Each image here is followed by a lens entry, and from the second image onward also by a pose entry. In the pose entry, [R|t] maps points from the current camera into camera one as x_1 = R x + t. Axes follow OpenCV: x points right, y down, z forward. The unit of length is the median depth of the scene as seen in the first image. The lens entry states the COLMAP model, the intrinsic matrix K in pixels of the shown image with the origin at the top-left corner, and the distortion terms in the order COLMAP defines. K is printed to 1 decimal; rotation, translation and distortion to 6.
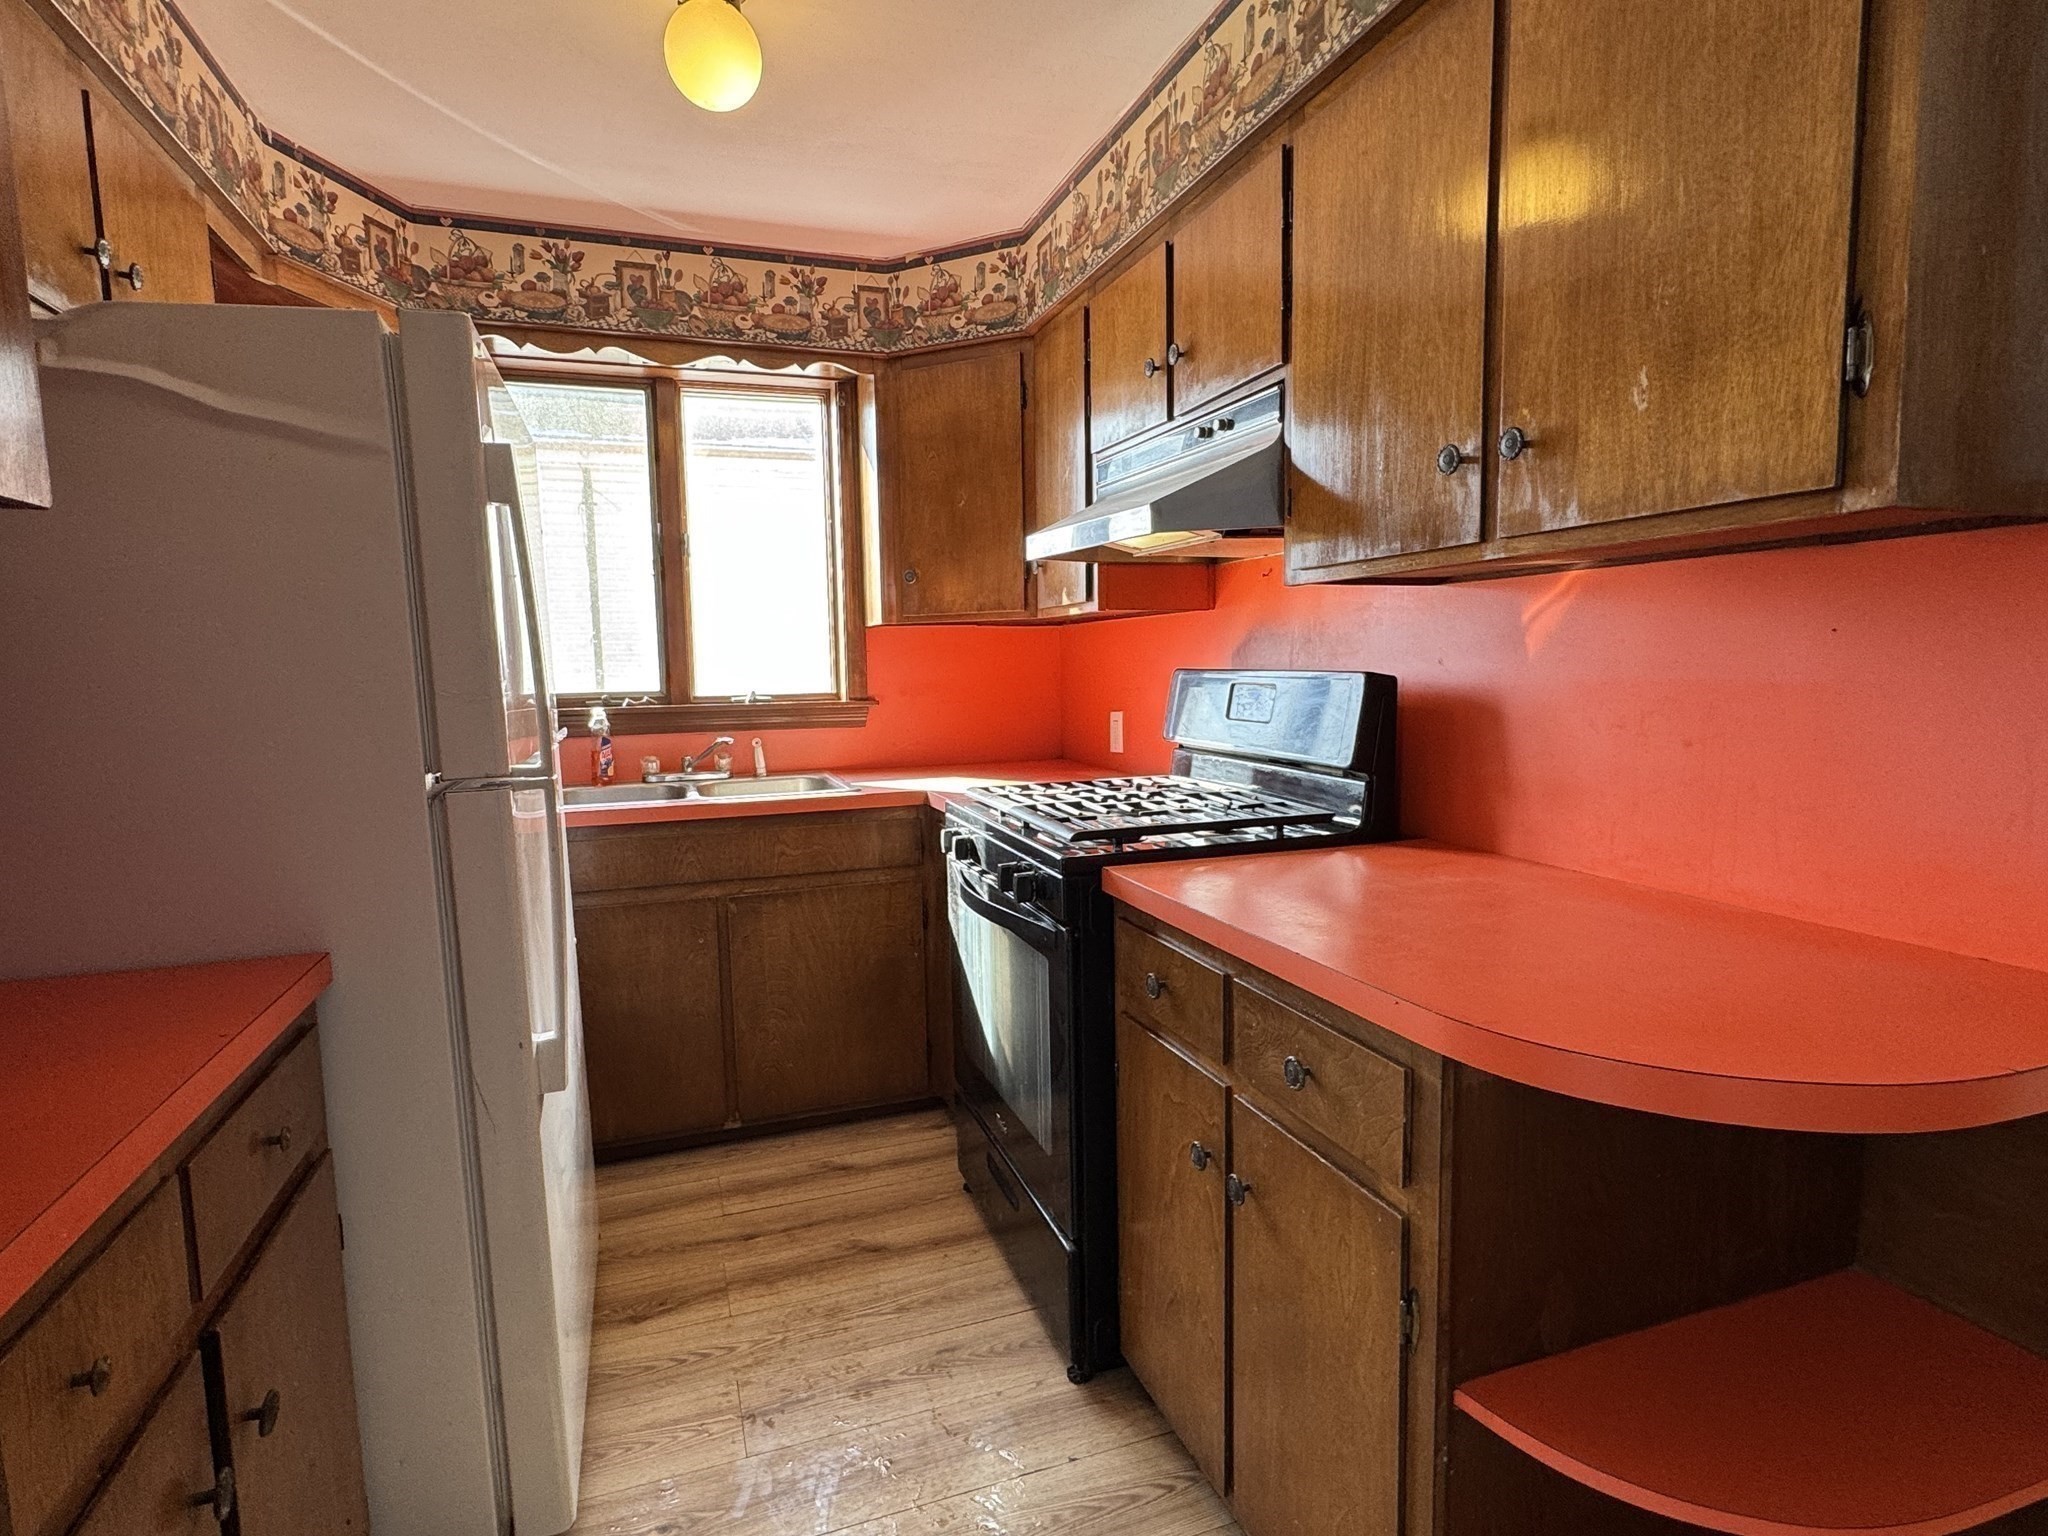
lens RADIAL K [[1074.2, 0, 1015.0], [0, 1074.2, 764.2], [0, 0, 1]] dist [0.004445, 0.001158]
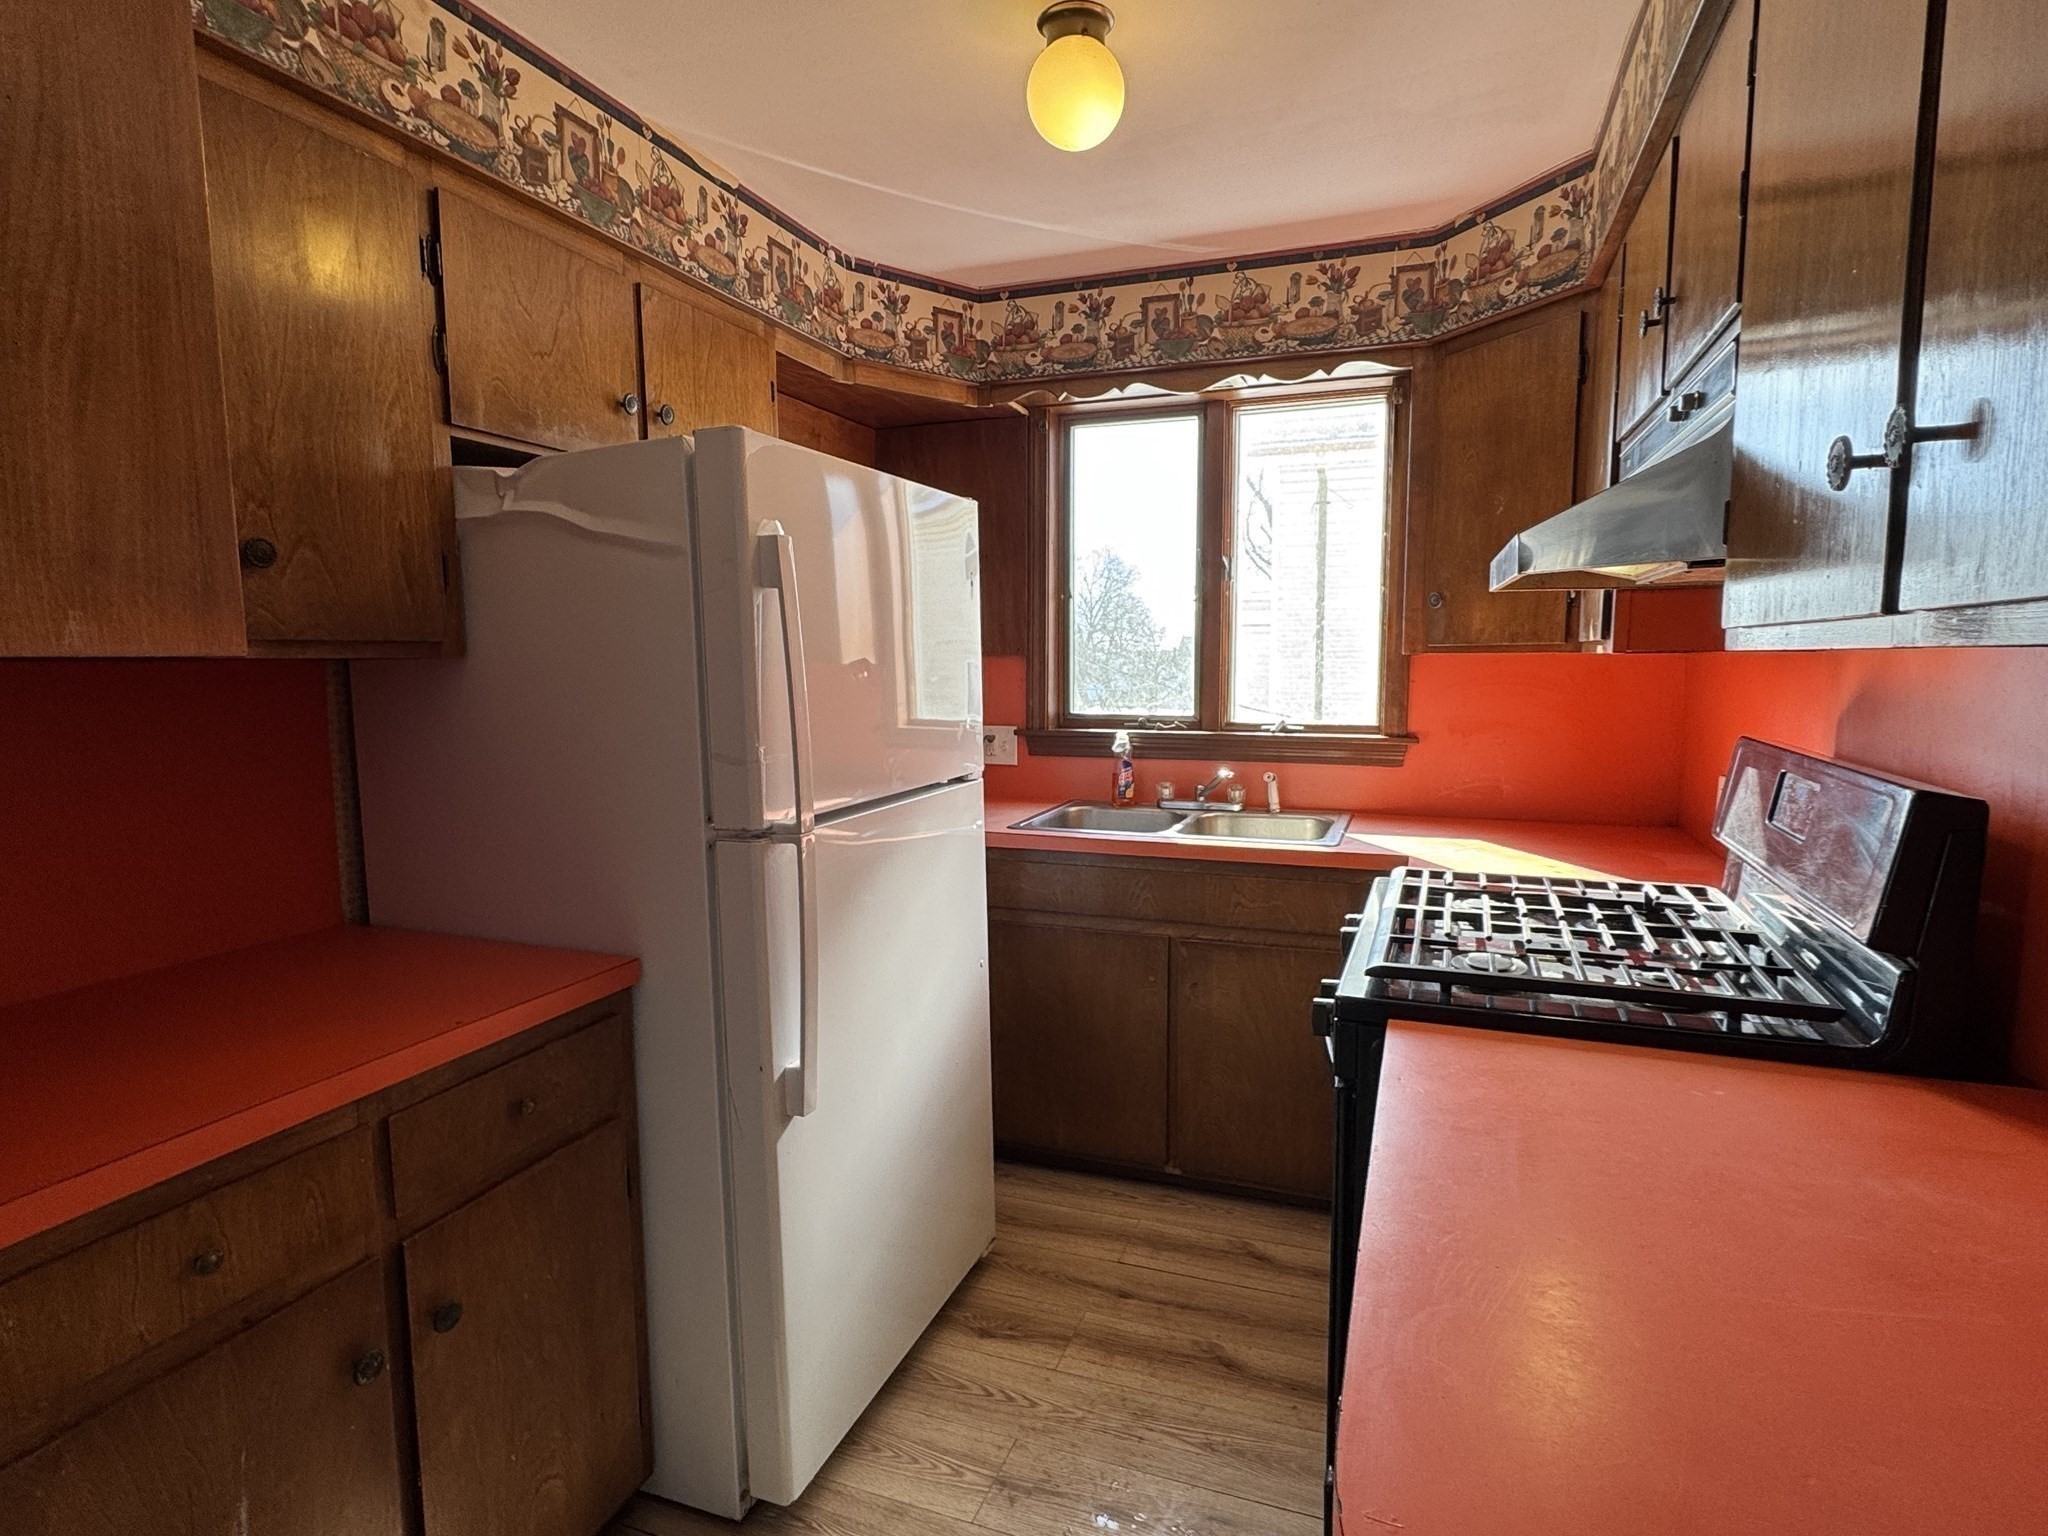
lens RADIAL K [[1074.2, 0, 1015.0], [0, 1074.2, 764.2], [0, 0, 1]] dist [0.004445, 0.001158]
pose [[0.767541, 0.079150, -0.636094, 0.215392], [-0.071493, 0.996726, 0.037757, -0.058137], [0.637000, 0.016496, 0.770687, 0.146334]]
